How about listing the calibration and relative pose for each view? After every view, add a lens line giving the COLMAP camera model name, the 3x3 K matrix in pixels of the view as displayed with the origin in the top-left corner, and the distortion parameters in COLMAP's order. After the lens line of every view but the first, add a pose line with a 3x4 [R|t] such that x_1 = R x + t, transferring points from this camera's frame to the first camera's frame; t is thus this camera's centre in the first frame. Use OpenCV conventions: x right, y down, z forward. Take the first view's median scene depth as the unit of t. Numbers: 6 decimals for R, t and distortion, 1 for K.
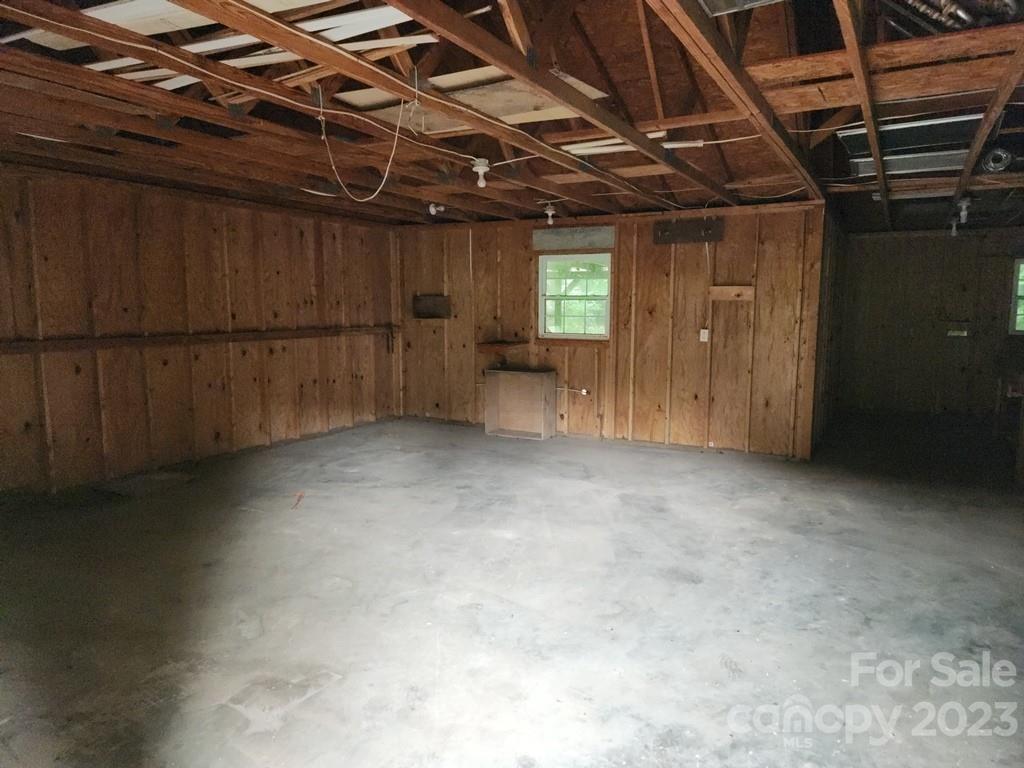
lens RADIAL K [[679.7, 0, 512.0], [0, 679.7, 384.0], [0, 0, 1]] dist [0.059389, -0.055066]
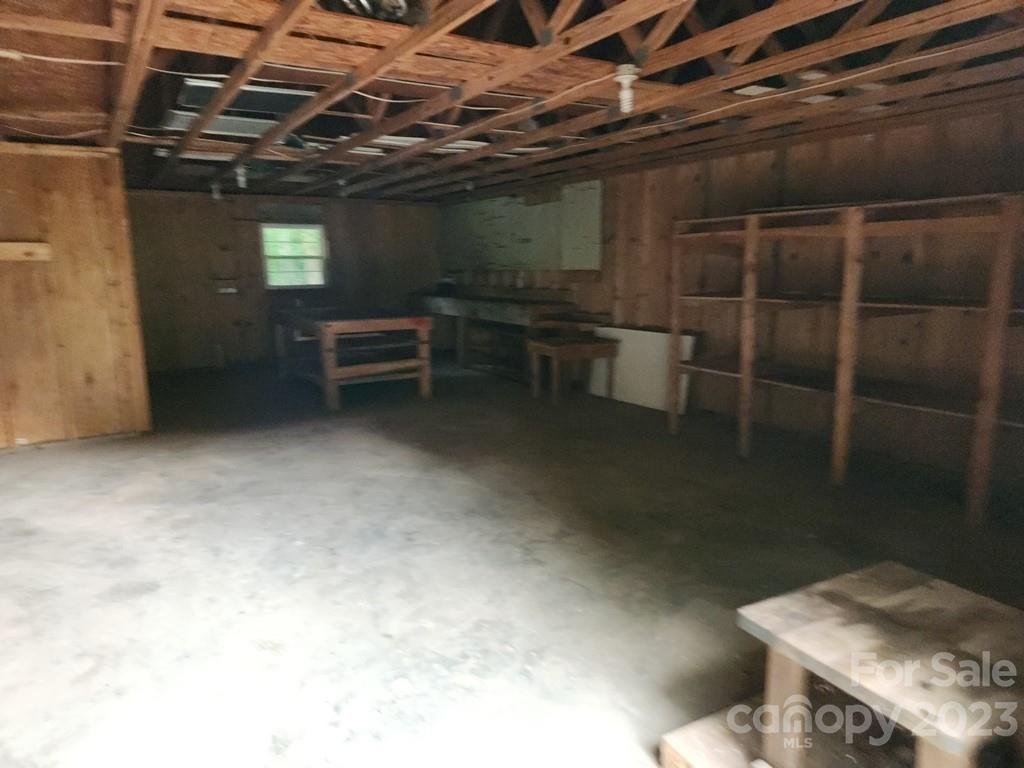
lens RADIAL K [[679.7, 0, 512.0], [0, 679.7, 384.0], [0, 0, 1]] dist [0.059389, -0.055066]
pose [[0.486065, -0.165377, 0.858132, -0.182596], [0.117757, 0.985371, 0.123197, -0.015848], [-0.865953, 0.041170, 0.498429, 0.146179]]
